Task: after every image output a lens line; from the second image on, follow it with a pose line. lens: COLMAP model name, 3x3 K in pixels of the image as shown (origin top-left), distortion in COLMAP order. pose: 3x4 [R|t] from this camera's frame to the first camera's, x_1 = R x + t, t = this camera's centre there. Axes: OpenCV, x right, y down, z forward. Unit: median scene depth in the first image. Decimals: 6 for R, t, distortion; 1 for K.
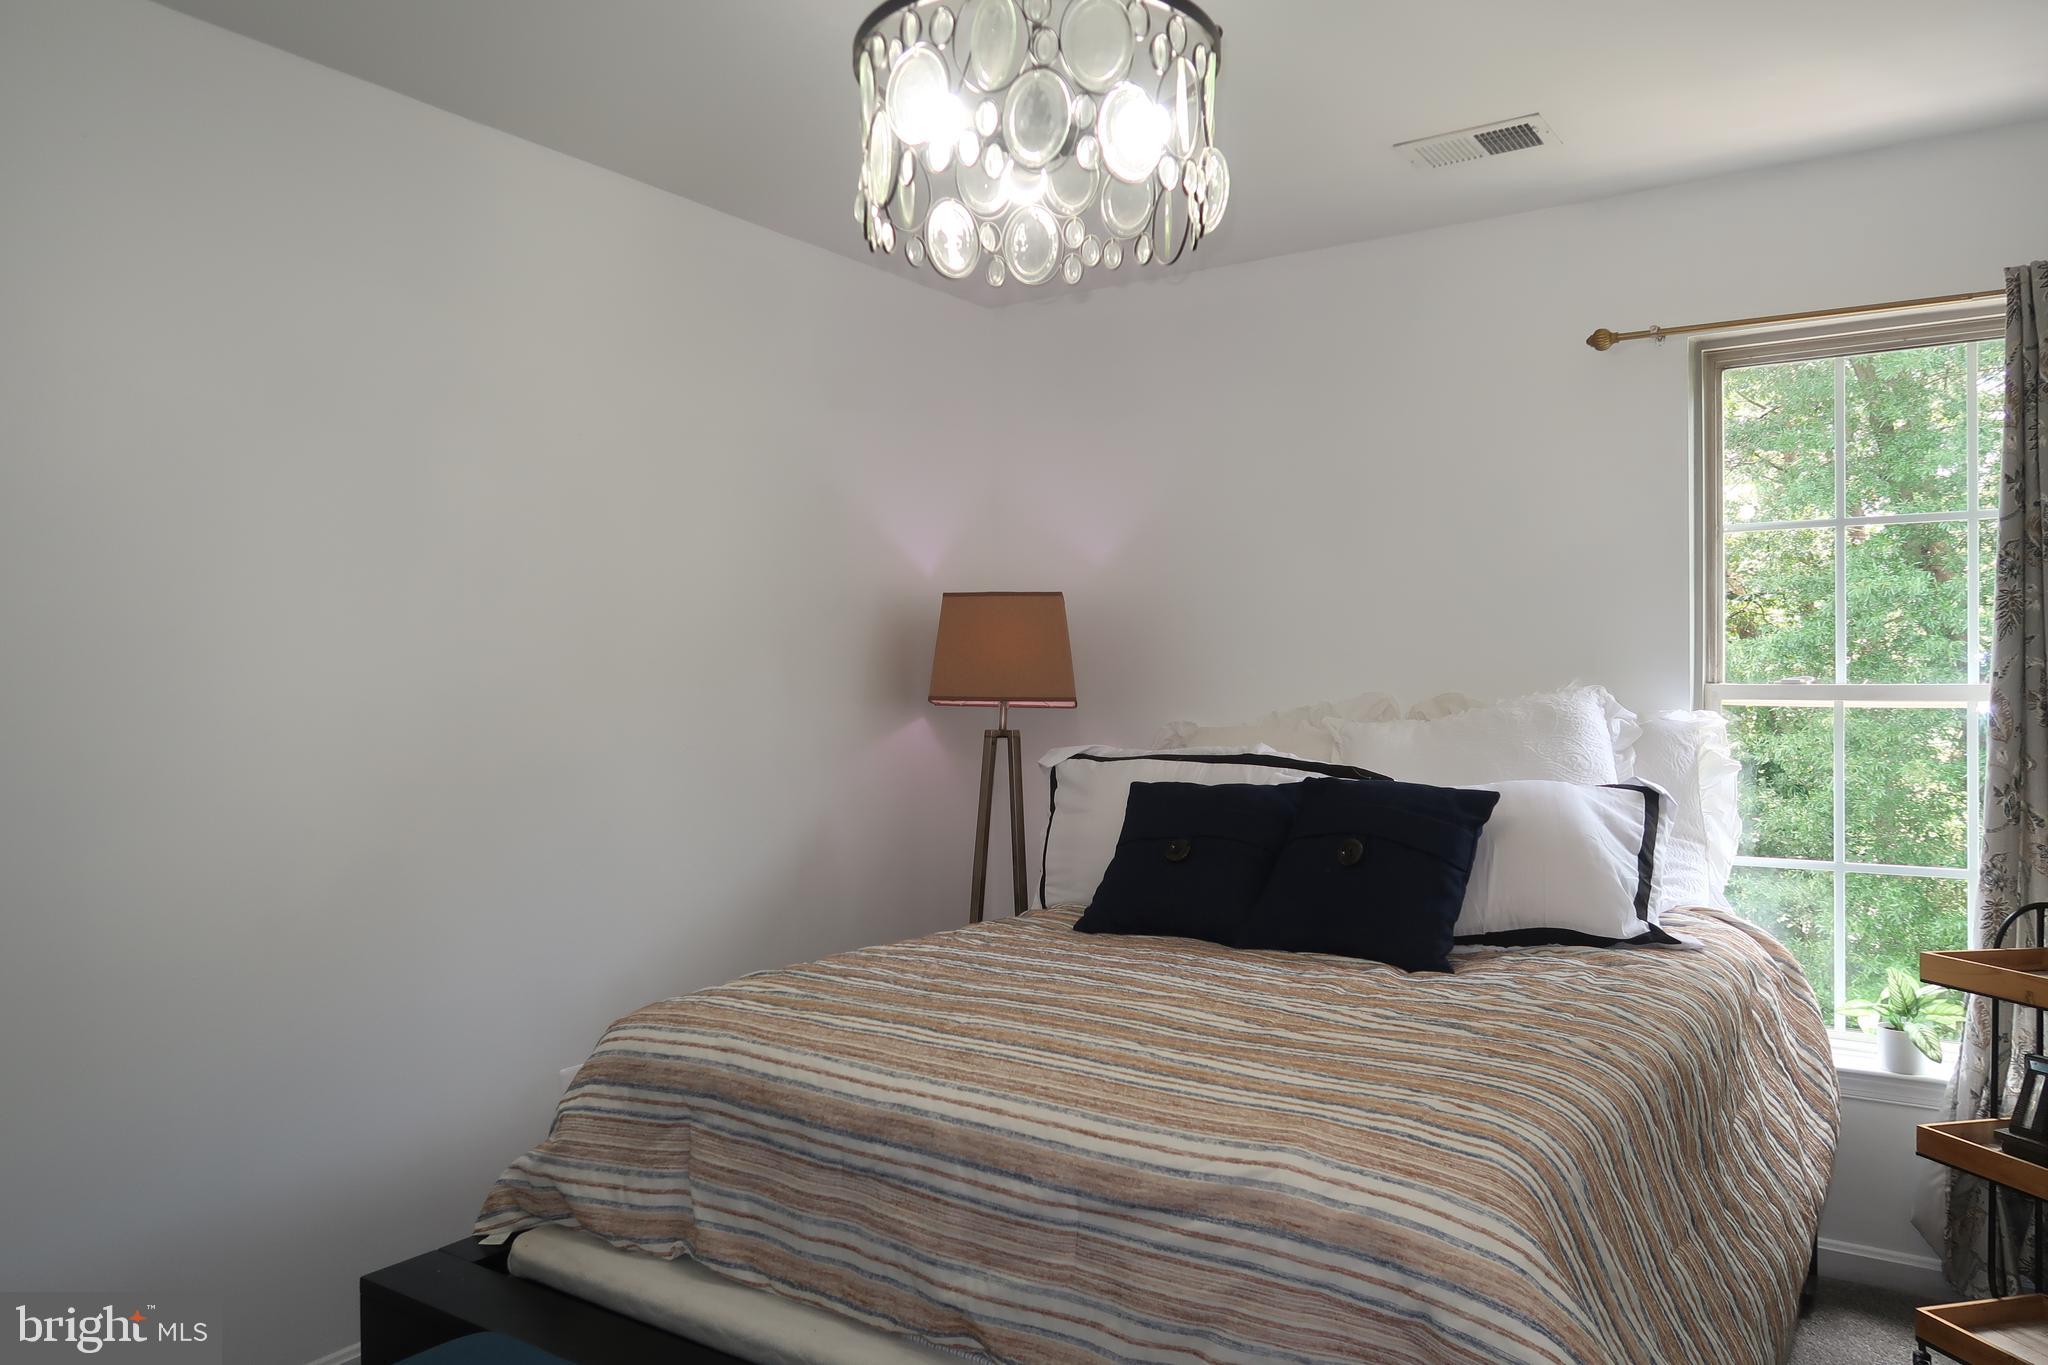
lens RADIAL K [[1414.0, 0, 1026.1], [0, 1414.0, 686.6], [0, 0, 1]] dist [-0.023883, 0.009875]
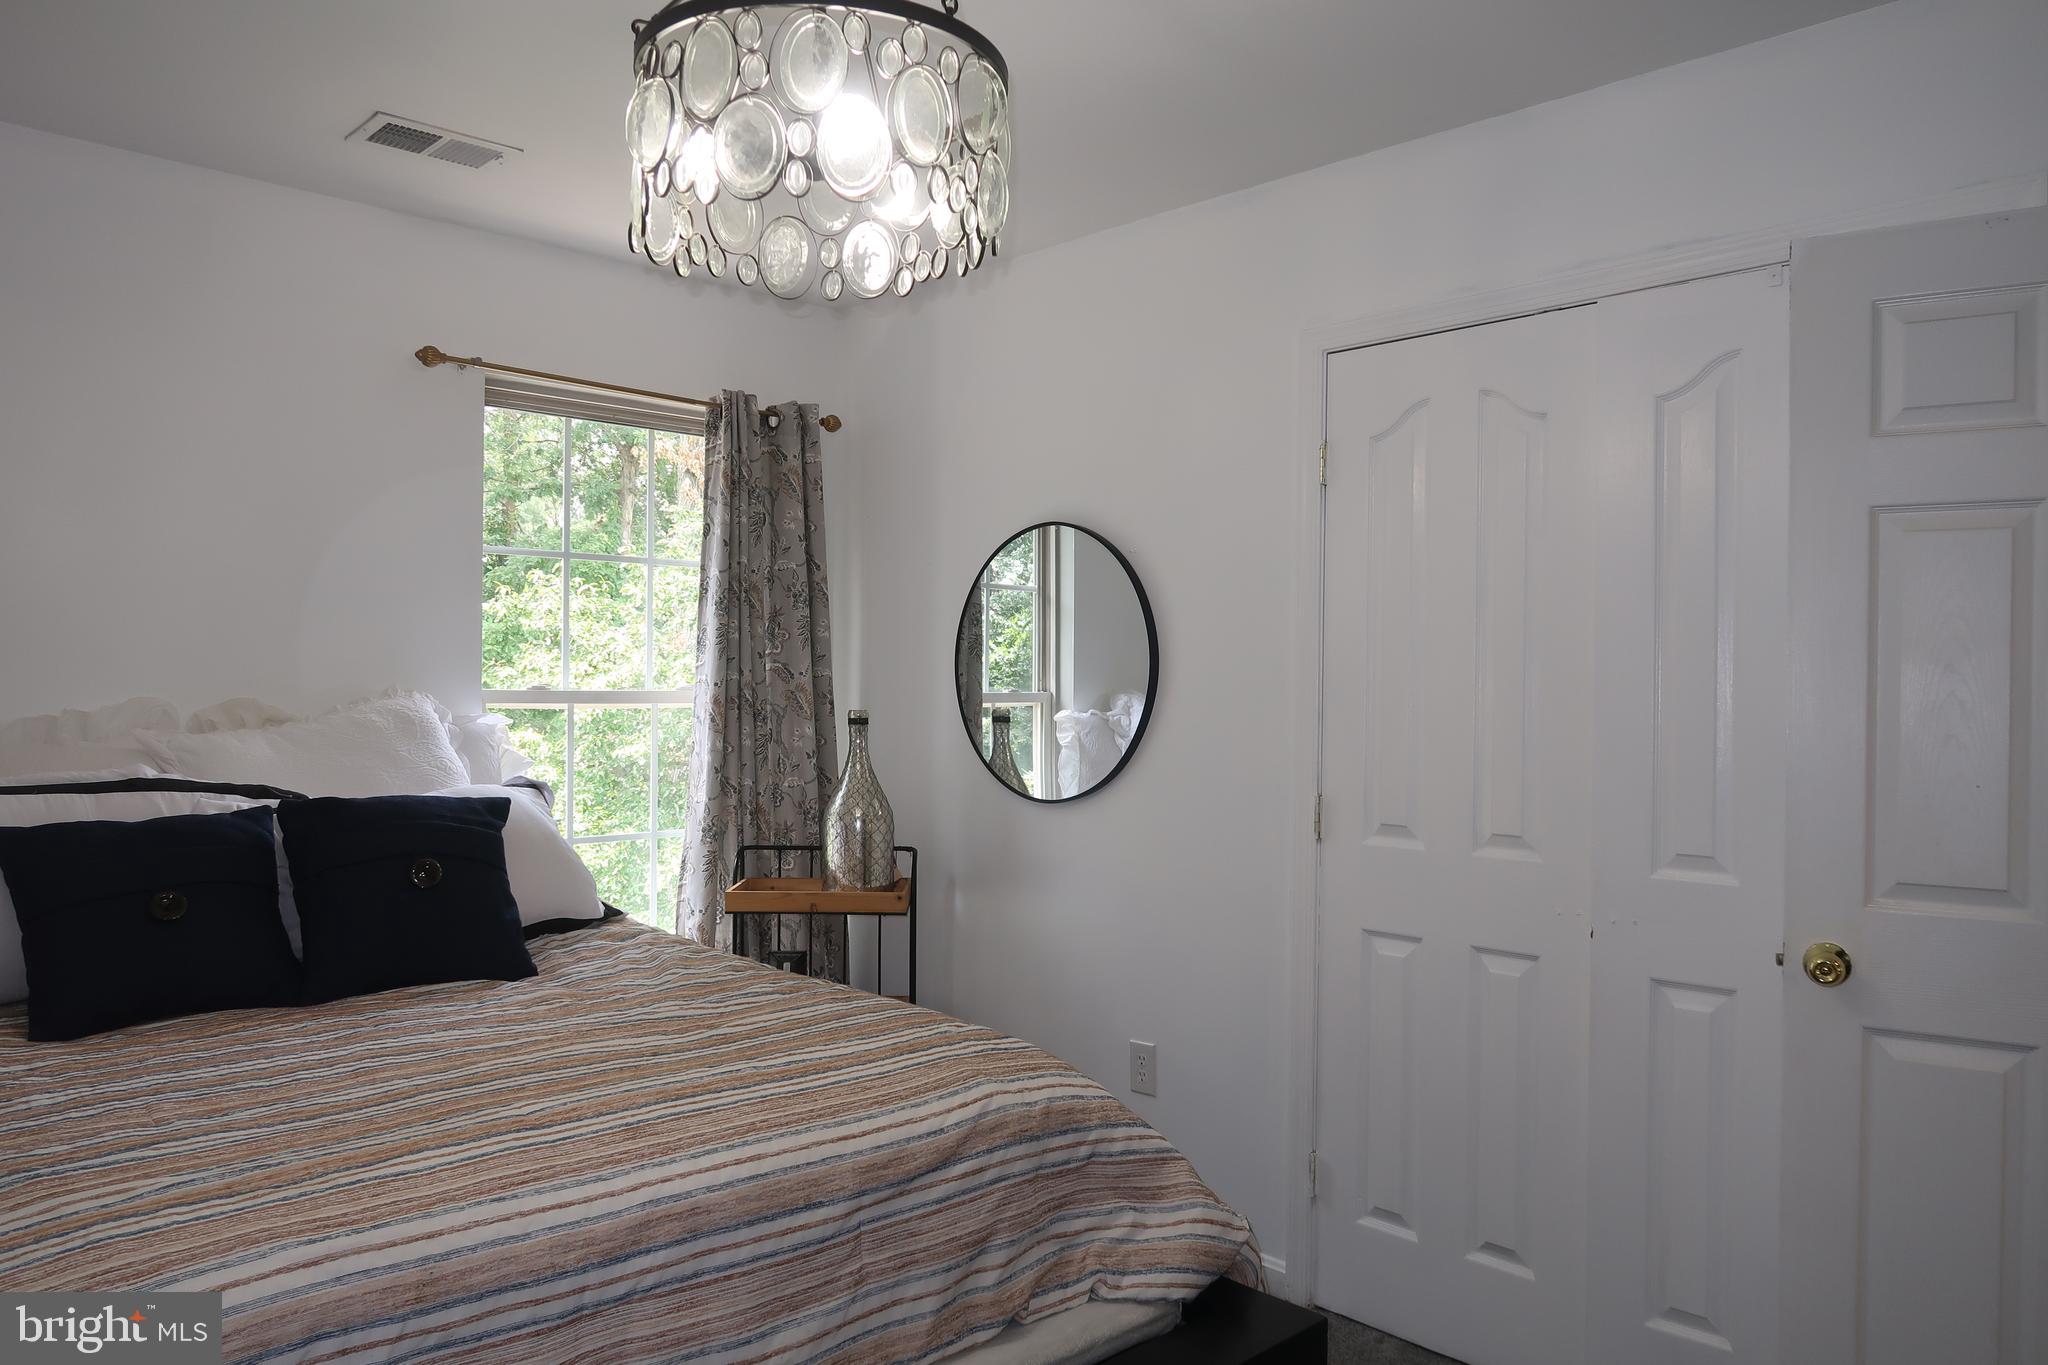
lens RADIAL K [[1414.0, 0, 1028.6], [0, 1414.0, 685.7], [0, 0, 1]] dist [-0.023883, 0.009875]
pose [[0.216895, 0.001268, 0.976194, -0.924504], [-0.010272, 0.999947, 0.000983, -0.018858], [-0.976141, -0.010240, 0.216897, 0.634431]]
